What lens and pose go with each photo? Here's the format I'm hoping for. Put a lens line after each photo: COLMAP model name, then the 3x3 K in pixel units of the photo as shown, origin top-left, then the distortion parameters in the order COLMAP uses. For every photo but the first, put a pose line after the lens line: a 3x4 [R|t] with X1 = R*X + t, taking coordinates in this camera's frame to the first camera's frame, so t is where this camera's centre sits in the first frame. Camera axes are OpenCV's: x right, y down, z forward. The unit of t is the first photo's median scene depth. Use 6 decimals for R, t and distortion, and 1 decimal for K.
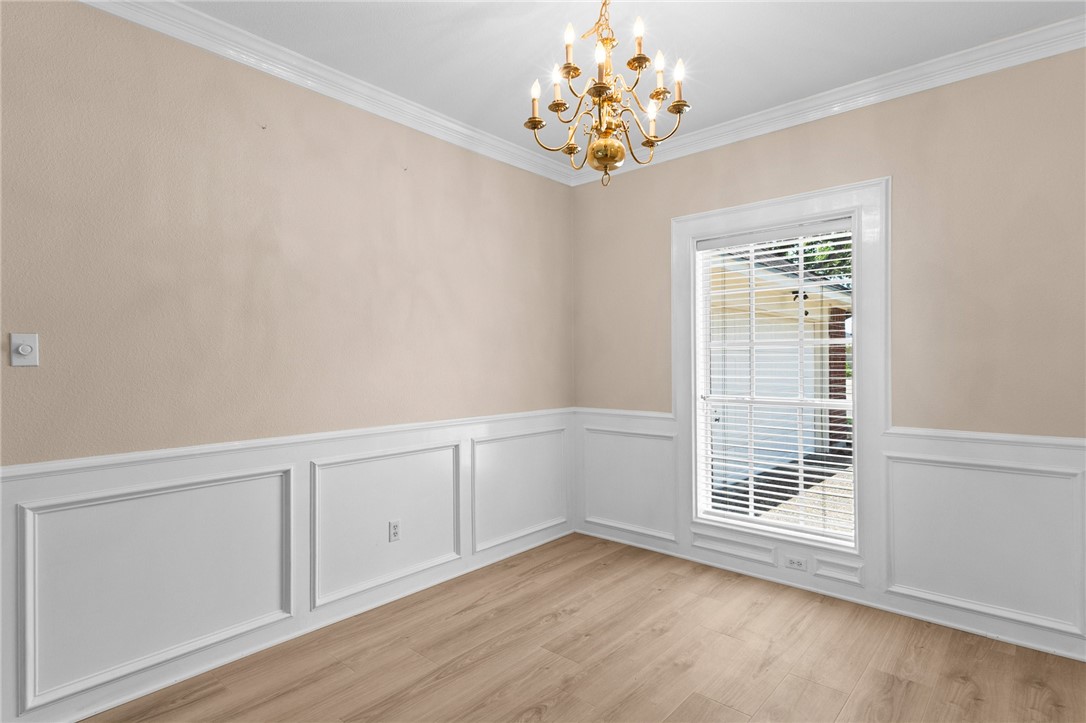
lens RADIAL K [[547.8, 0, 538.1], [0, 547.8, 357.2], [0, 0, 1]] dist [0.003974, 0.000388]
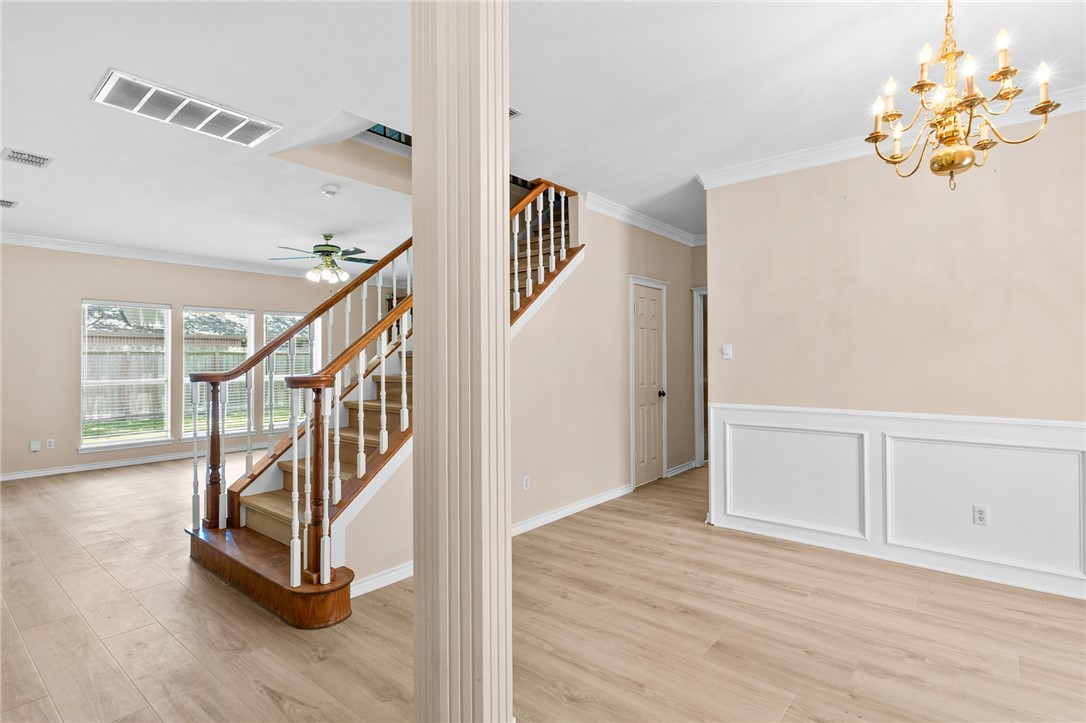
lens RADIAL K [[547.8, 0, 545.0], [0, 547.8, 353.3], [0, 0, 1]] dist [0.003974, 0.000388]
pose [[0.034063, -0.005179, -0.999406, 0.888311], [0.012976, 0.999905, -0.004739, -0.004260], [0.999335, -0.012807, 0.034127, 0.141120]]
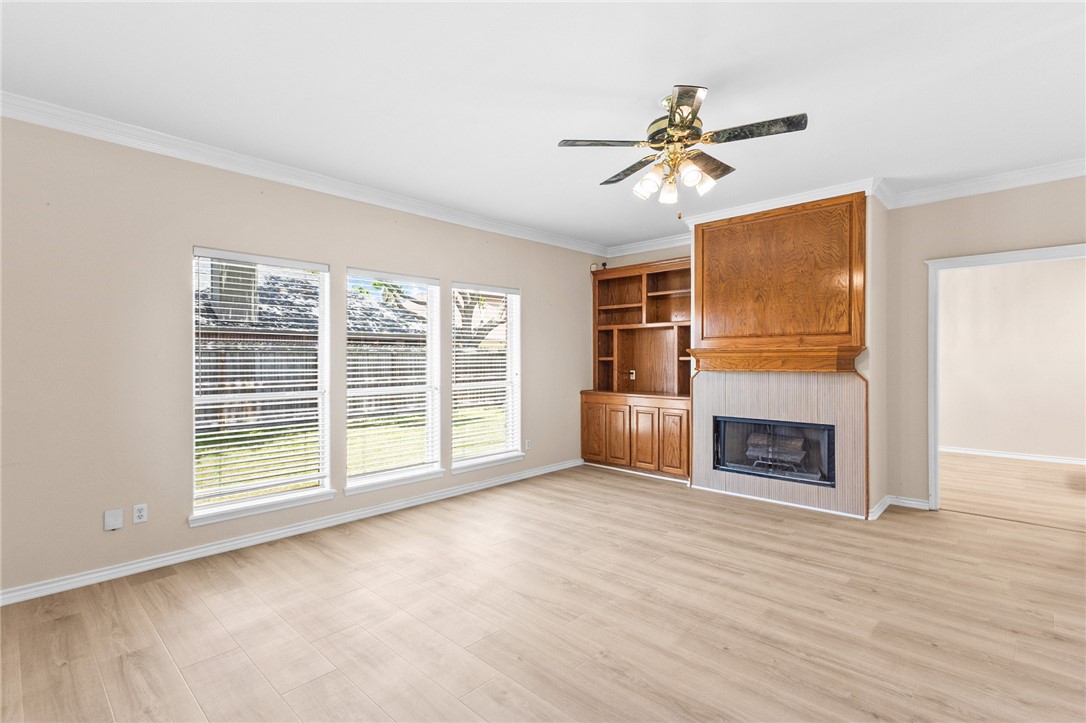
lens RADIAL K [[508.6, 0, 528.9], [0, 508.6, 361.1], [0, 0, 1]] dist [0.016351, 0.000847]
pose [[-0.040953, 0.007515, -0.999133, -0.411740], [0.008926, 0.999935, 0.007155, -0.000903], [0.999121, -0.008625, -0.041018, -0.947803]]
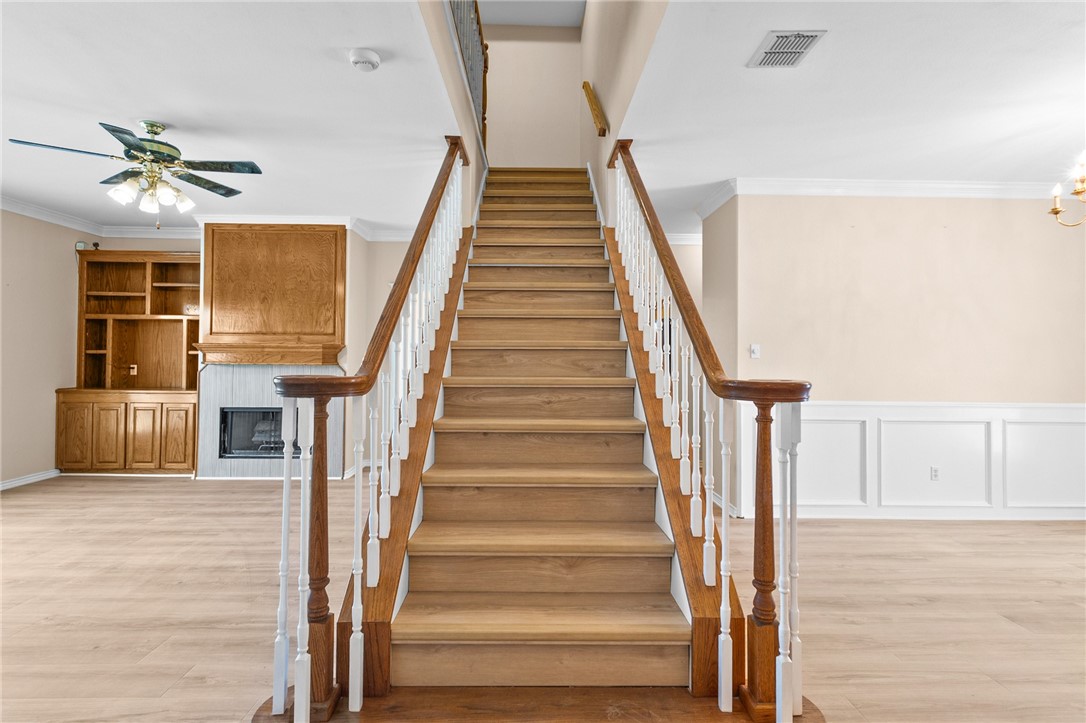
lens RADIAL K [[547.8, 0, 541.4], [0, 547.8, 349.5], [0, 0, 1]] dist [0.003974, 0.000388]
pose [[0.685815, 0.000512, -0.727776, 0.099130], [-0.007278, 0.999955, -0.006155, 0.000030], [0.727740, 0.009518, 0.685788, -0.901113]]
